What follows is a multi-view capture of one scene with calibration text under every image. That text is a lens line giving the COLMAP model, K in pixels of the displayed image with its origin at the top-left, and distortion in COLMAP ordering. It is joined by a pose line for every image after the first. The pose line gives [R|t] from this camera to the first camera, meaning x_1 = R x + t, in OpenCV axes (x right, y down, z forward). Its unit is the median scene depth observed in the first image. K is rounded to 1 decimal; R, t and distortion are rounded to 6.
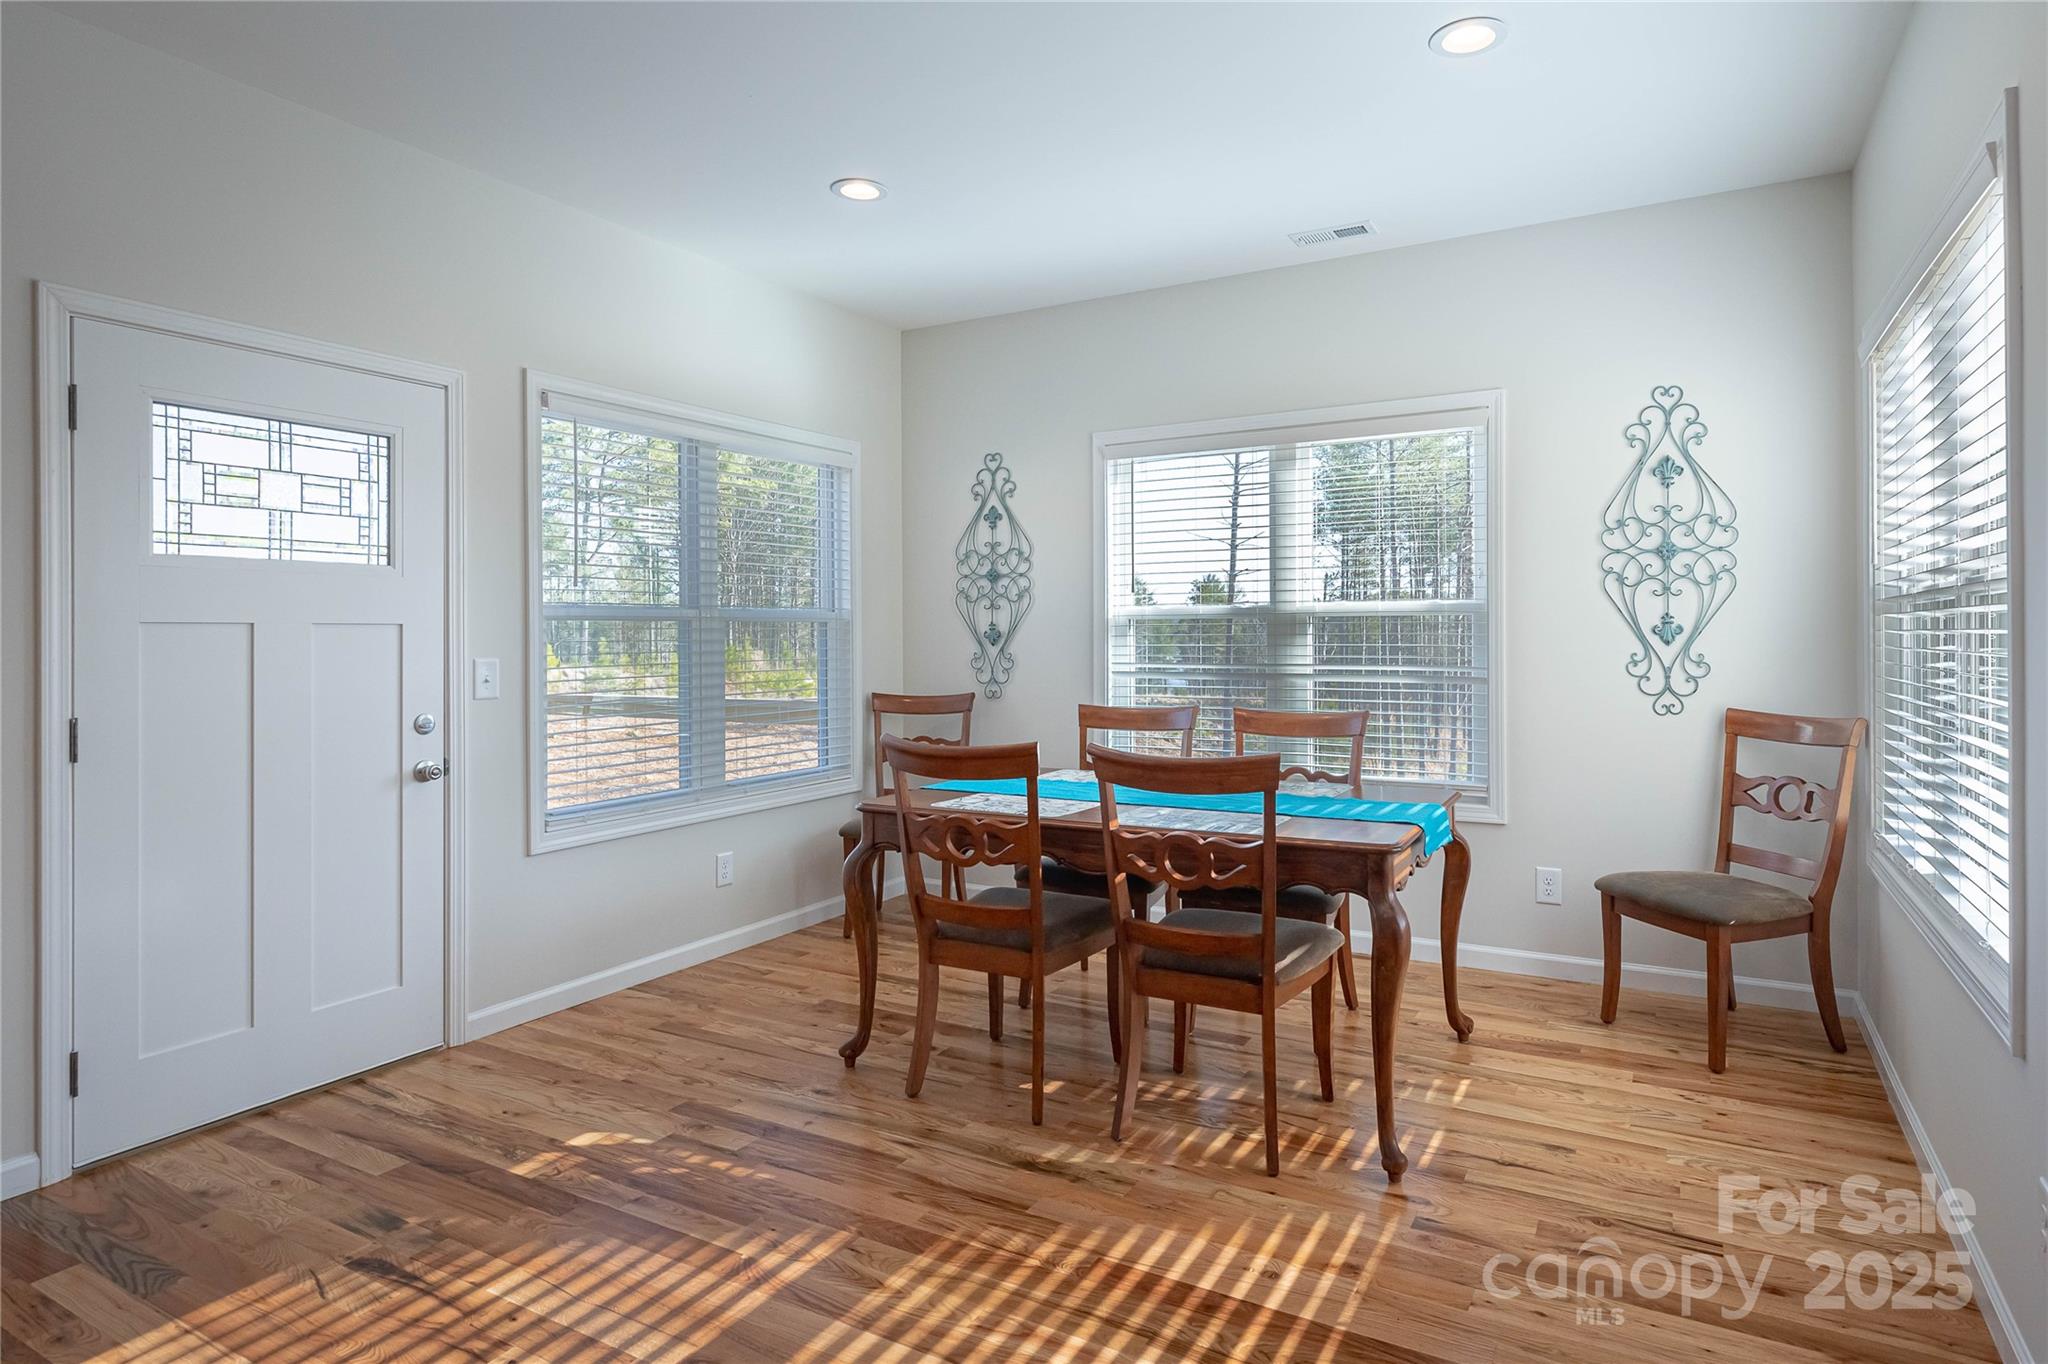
lens RADIAL K [[1108.3, 0, 1073.0], [0, 1108.3, 637.5], [0, 0, 1]] dist [-0.029111, -0.000848]
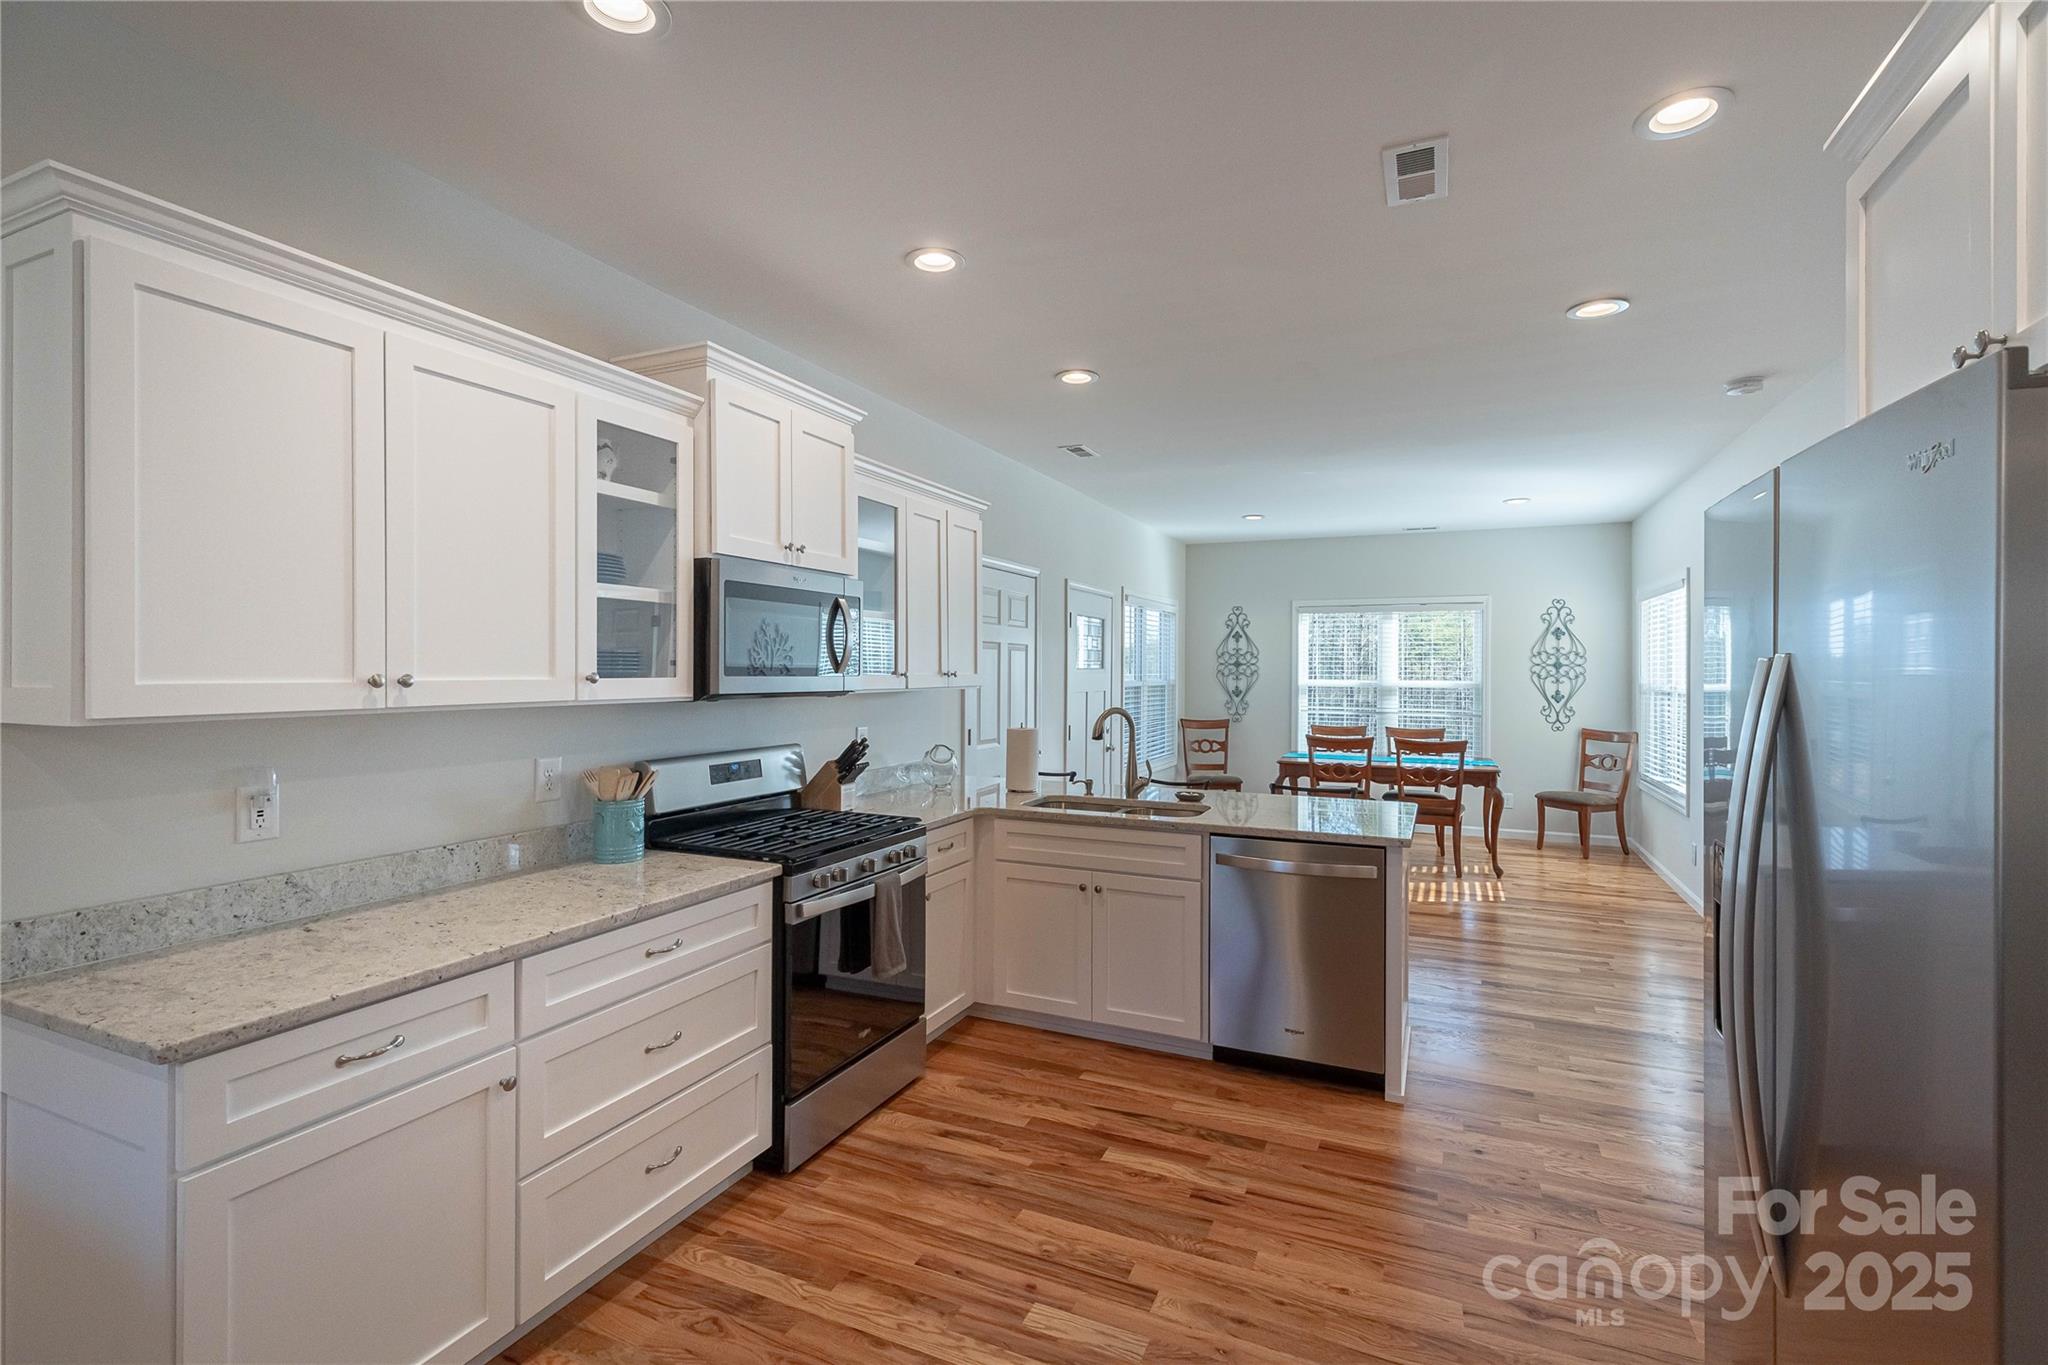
lens RADIAL K [[946.7, 0, 1014.6], [0, 946.7, 669.0], [0, 0, 1]] dist [-0.001020, -0.000136]
pose [[0.996470, 0.009819, 0.083372, -0.878131], [-0.010257, 0.999936, 0.004828, -0.068502], [-0.083319, -0.005666, 0.996507, -1.053131]]
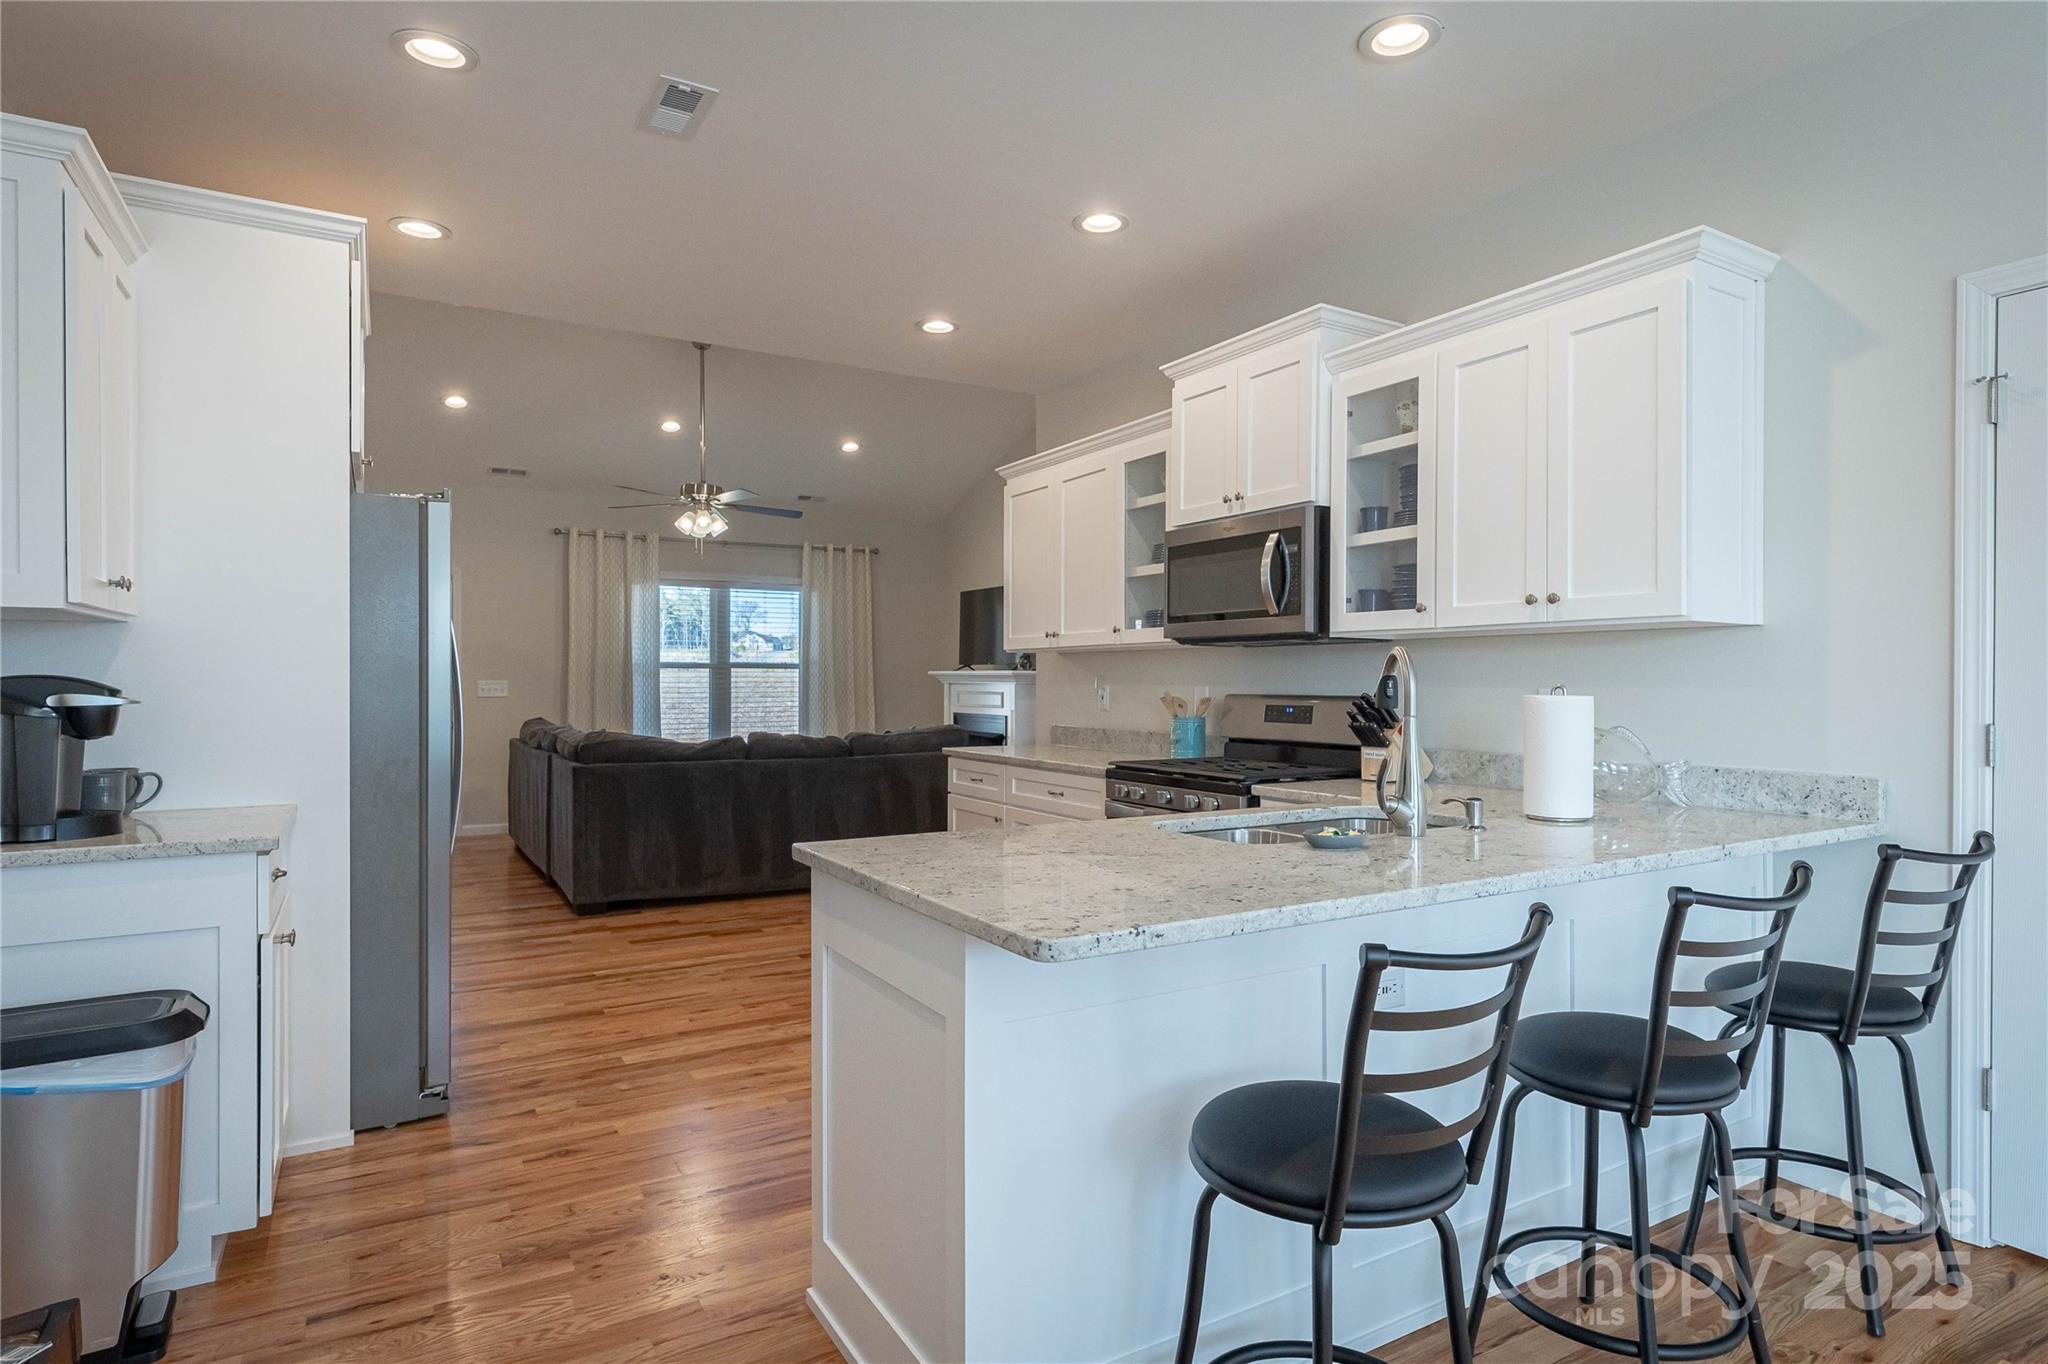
lens RADIAL K [[1118.6, 0, 1023.4], [0, 1118.6, 679.4], [0, 0, 1]] dist [0.001975, 0.000468]
pose [[-0.509886, 0.012092, -0.860157, 1.706596], [0.004434, 0.999925, 0.011428, 0.093058], [0.860231, 0.002013, -0.509901, 2.565778]]
